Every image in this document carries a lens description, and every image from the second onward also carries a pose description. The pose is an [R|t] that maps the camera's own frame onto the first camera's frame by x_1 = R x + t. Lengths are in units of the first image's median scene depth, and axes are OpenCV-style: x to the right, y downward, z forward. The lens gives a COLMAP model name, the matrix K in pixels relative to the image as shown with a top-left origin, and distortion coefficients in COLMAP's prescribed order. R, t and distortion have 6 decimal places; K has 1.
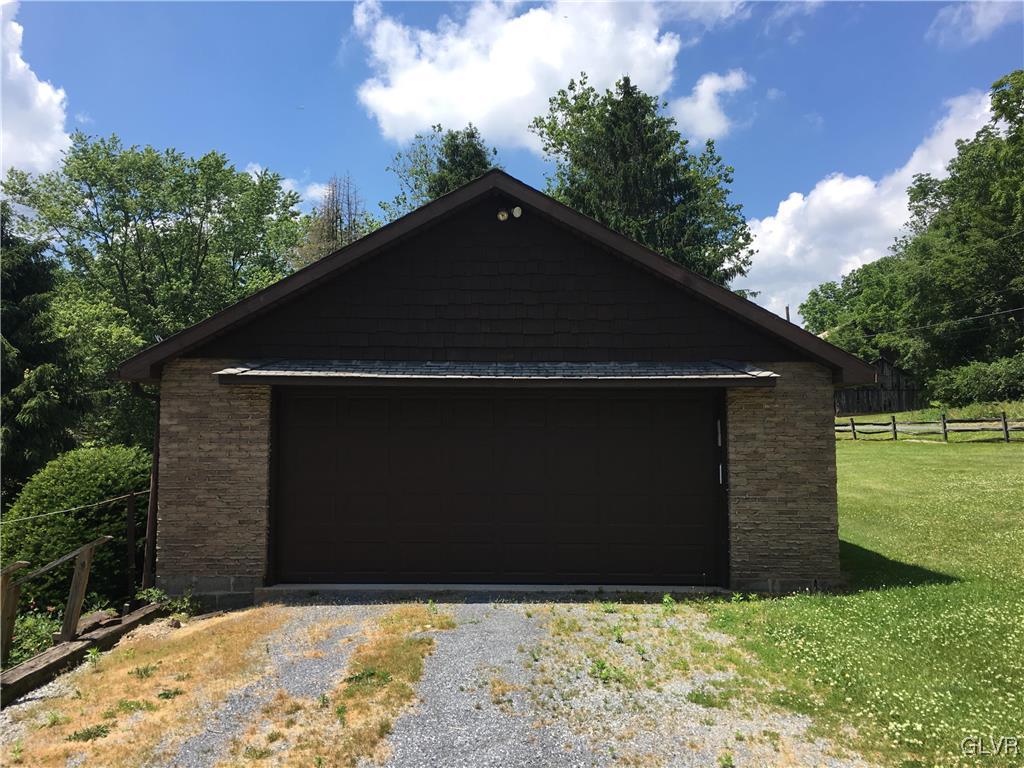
lens RADIAL K [[858.7, 0, 513.3], [0, 858.7, 384.4], [0, 0, 1]] dist [0.015008, -0.015969]
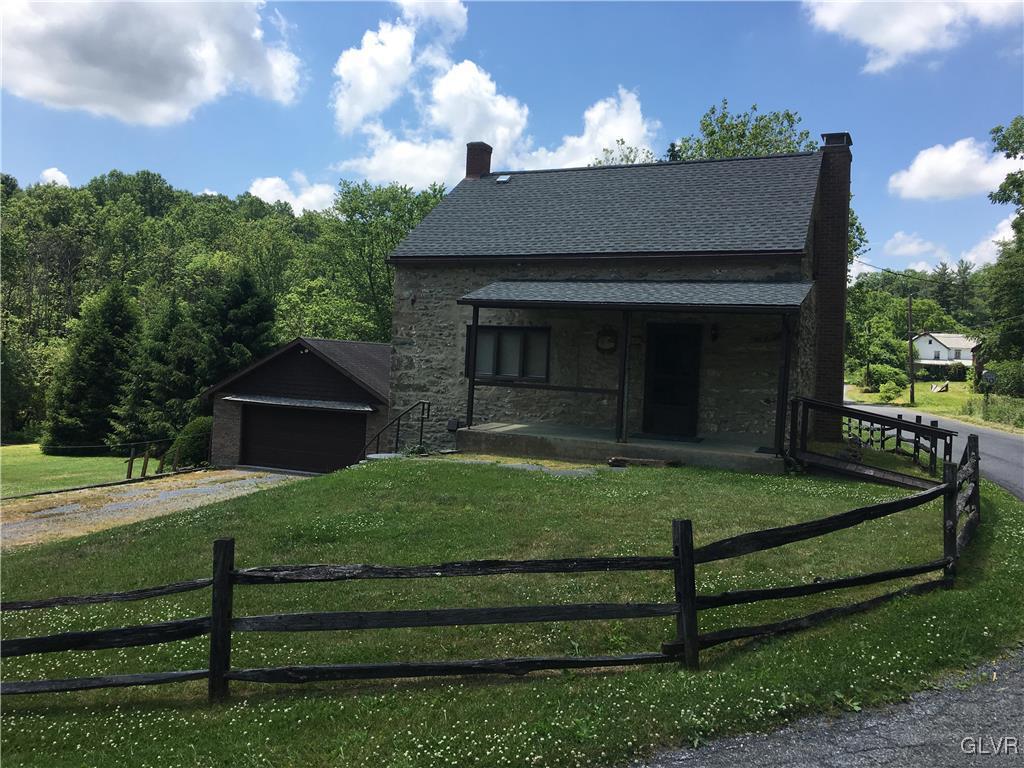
lens RADIAL K [[858.7, 0, 510.5], [0, 858.7, 383.3], [0, 0, 1]] dist [0.015008, -0.015969]
pose [[0.924347, 0.056154, -0.377398, 1.819575], [-0.028886, 0.996571, 0.077533, -0.341805], [0.380458, -0.060766, 0.922800, -1.534149]]
